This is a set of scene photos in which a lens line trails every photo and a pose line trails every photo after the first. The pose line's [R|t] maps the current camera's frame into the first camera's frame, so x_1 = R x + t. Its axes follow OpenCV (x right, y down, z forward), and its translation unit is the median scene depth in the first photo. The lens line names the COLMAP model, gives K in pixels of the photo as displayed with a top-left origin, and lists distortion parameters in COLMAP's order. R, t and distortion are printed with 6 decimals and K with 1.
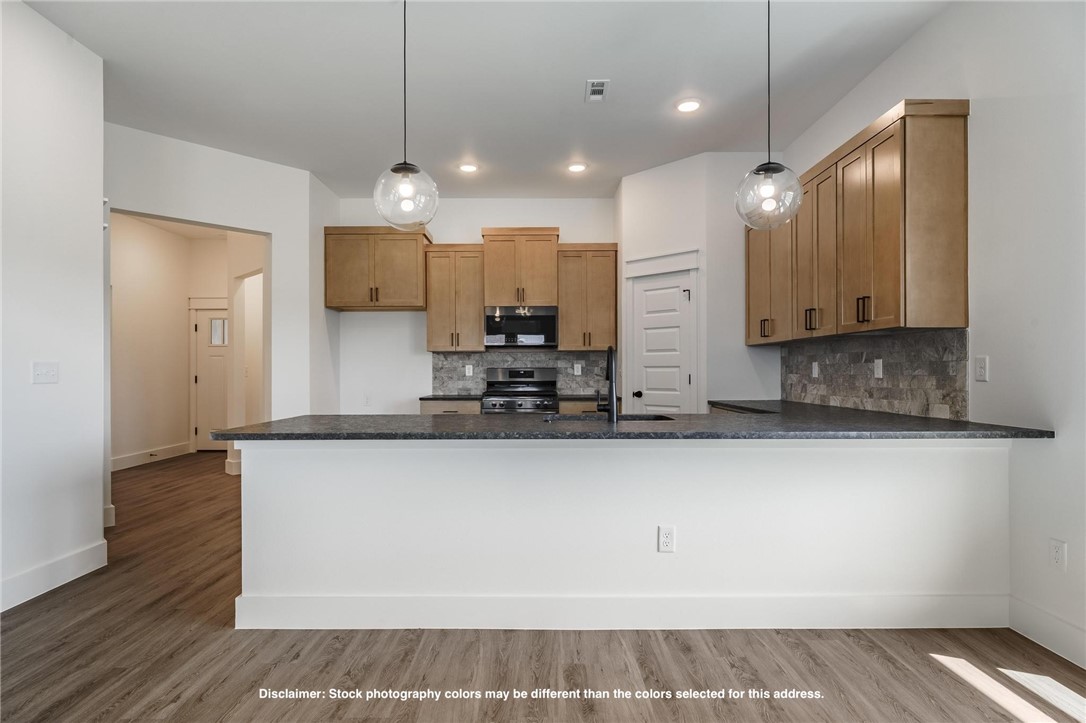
lens RADIAL K [[570.1, 0, 539.4], [0, 570.1, 366.2], [0, 0, 1]] dist [0.001330, -0.000194]
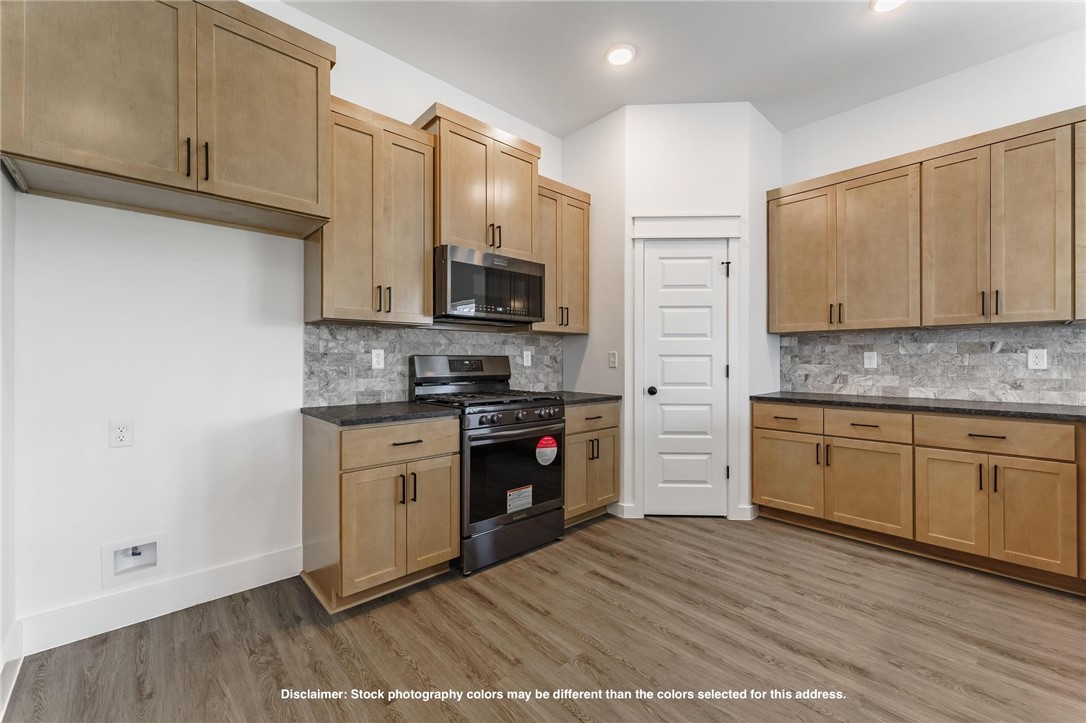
lens RADIAL K [[436.3, 0, 546.1], [0, 436.3, 359.0], [0, 0, 1]] dist [0.001399, 0.000137]
pose [[0.737460, 0.005126, 0.675372, -0.474635], [-0.007880, 0.999968, 0.001015, 0.009186], [-0.675345, -0.006071, 0.737477, 0.943876]]
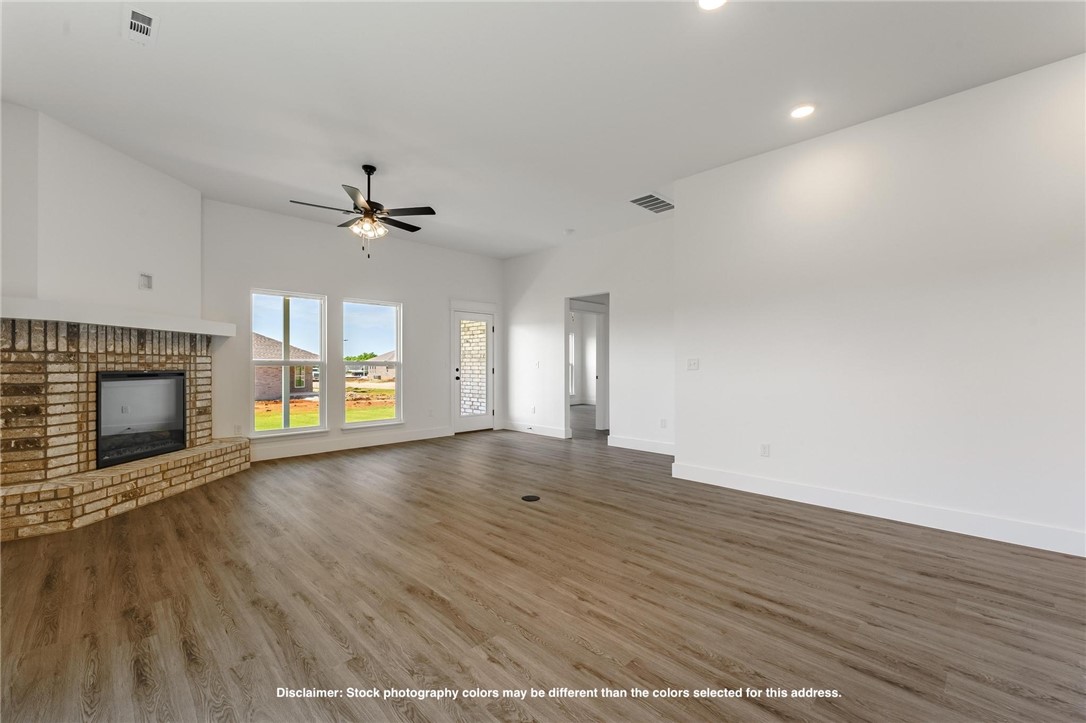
lens RADIAL K [[454.9, 0, 544.9], [0, 454.9, 364.8], [0, 0, 1]] dist [-0.001076, 0.000259]
pose [[-0.713977, 0.003658, -0.700159, 0.420719], [0.008015, 0.999964, -0.002948, 0.003461], [0.700123, -0.007716, -0.713980, 0.539661]]
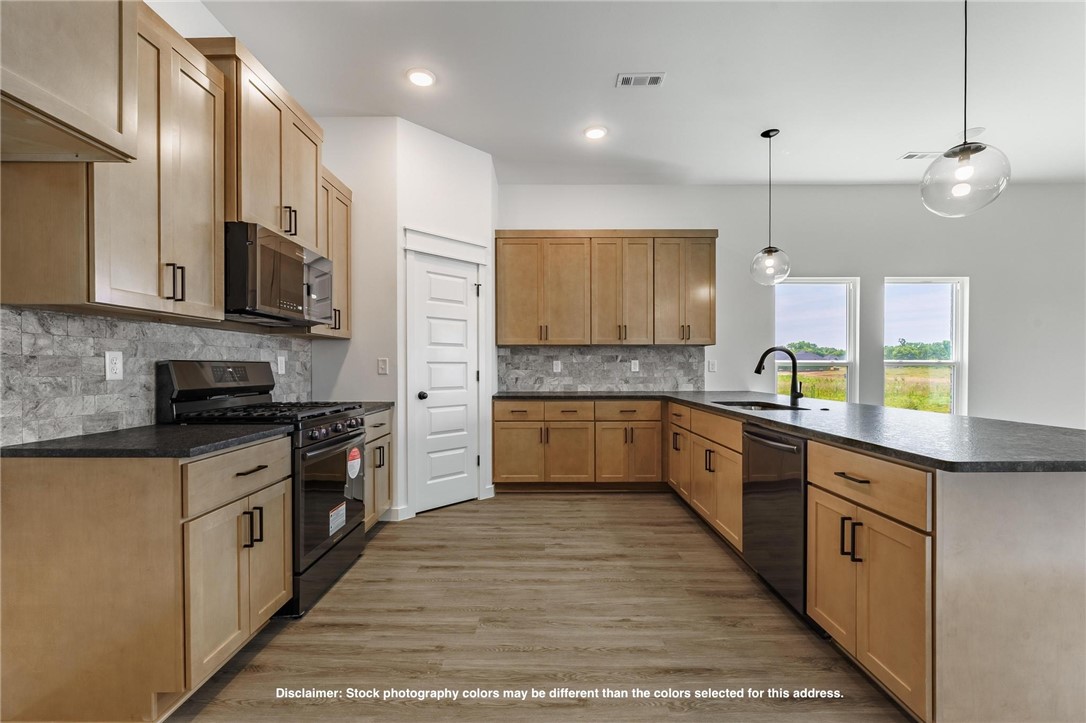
lens RADIAL K [[452.3, 0, 540.7], [0, 452.3, 368.5], [0, 0, 1]] dist [-0.001837, -0.000140]
pose [[0.009656, -0.000604, 0.999953, -0.684501], [-0.006426, 0.999979, 0.000666, 0.012081], [-0.999933, -0.006433, 0.009652, 1.174083]]
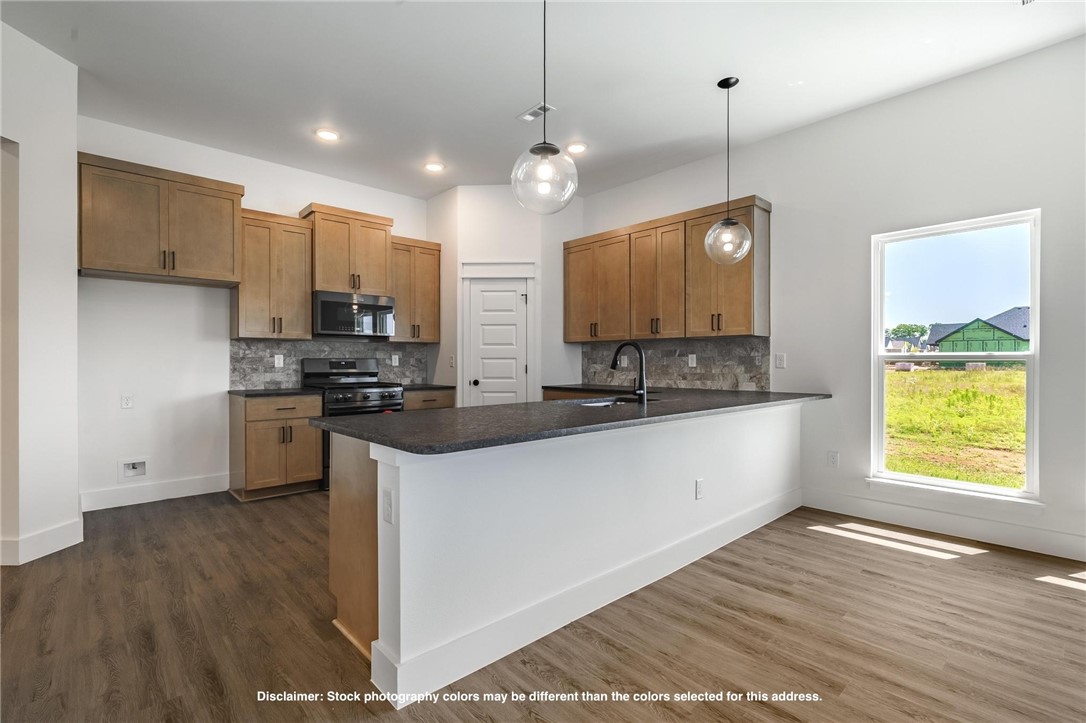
lens RADIAL K [[495.1, 0, 543.0], [0, 495.1, 361.5], [0, 0, 1]] dist [0.000314, -0.000483]
pose [[0.738021, 0.002989, 0.674771, -0.552720], [-0.007107, 0.999969, 0.003343, 0.004674], [-0.674741, -0.007263, 0.738019, 0.270548]]
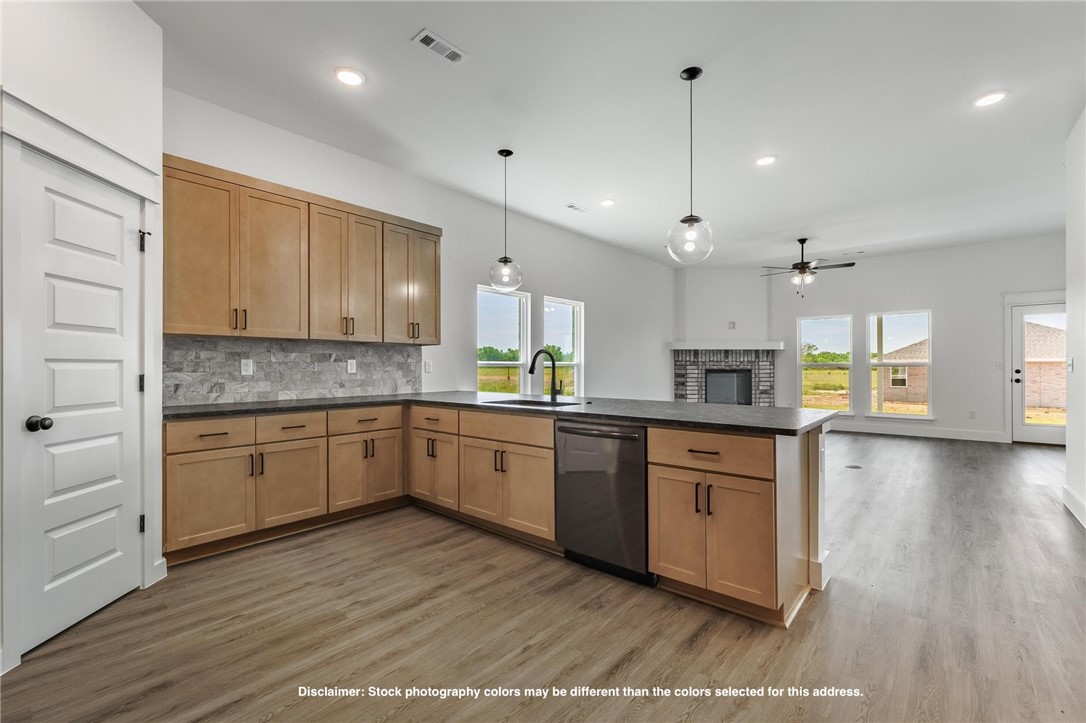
lens RADIAL K [[465.8, 0, 542.8], [0, 465.8, 363.2], [0, 0, 1]] dist [0.001884, 0.000001]
pose [[-0.750197, 0.009219, 0.661150, -0.492229], [-0.000706, 0.999891, -0.014744, 0.012376], [-0.661214, -0.011527, -0.750108, 1.445196]]
